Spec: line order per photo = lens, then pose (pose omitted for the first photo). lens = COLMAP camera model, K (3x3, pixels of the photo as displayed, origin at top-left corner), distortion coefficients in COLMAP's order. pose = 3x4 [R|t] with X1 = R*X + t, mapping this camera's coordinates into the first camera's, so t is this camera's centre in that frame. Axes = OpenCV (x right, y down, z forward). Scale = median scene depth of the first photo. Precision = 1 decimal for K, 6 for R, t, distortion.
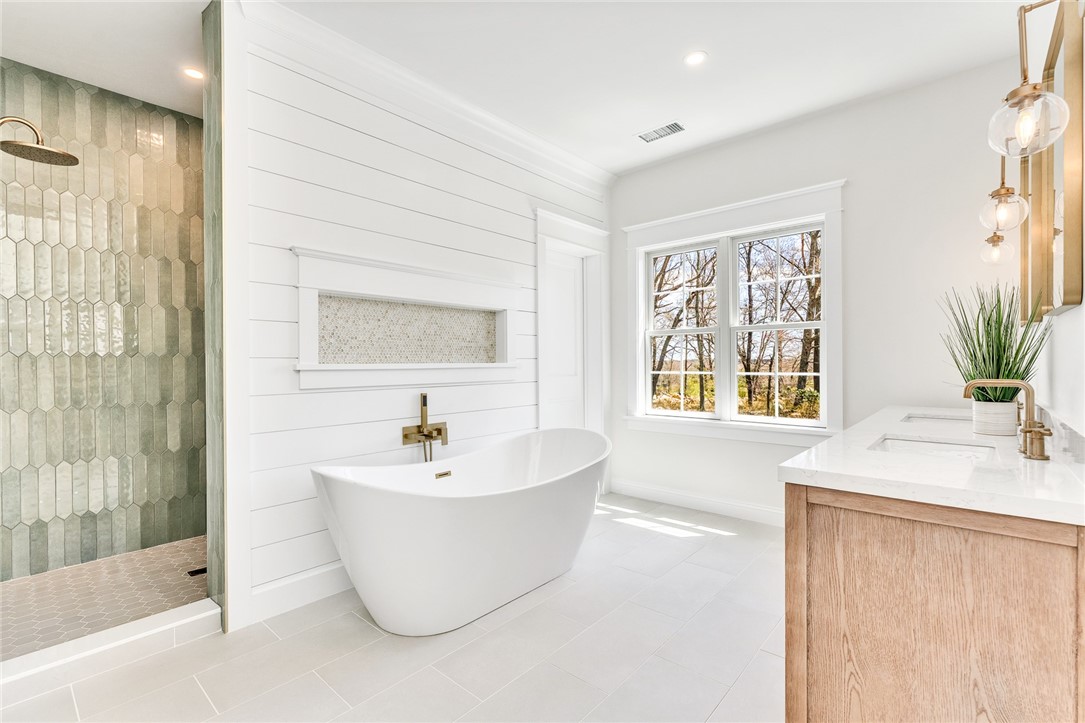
lens RADIAL K [[483.9, 0, 544.3], [0, 483.9, 364.1], [0, 0, 1]] dist [-0.001295, -0.000199]
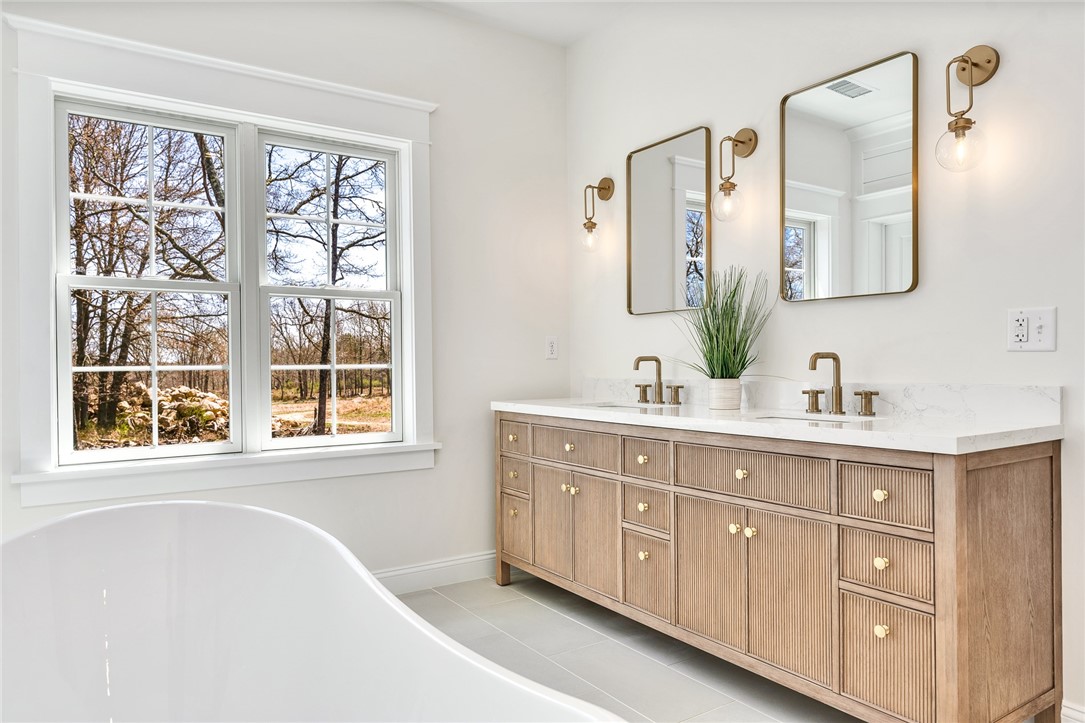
lens RADIAL K [[713.4, 0, 539.8], [0, 713.4, 365.7], [0, 0, 1]] dist [0.000429, 0.000965]
pose [[0.268446, 0.000704, 0.963294, -1.060311], [0.012686, 0.999910, -0.004266, 0.076860], [-0.963211, 0.013366, 0.268414, 1.469883]]
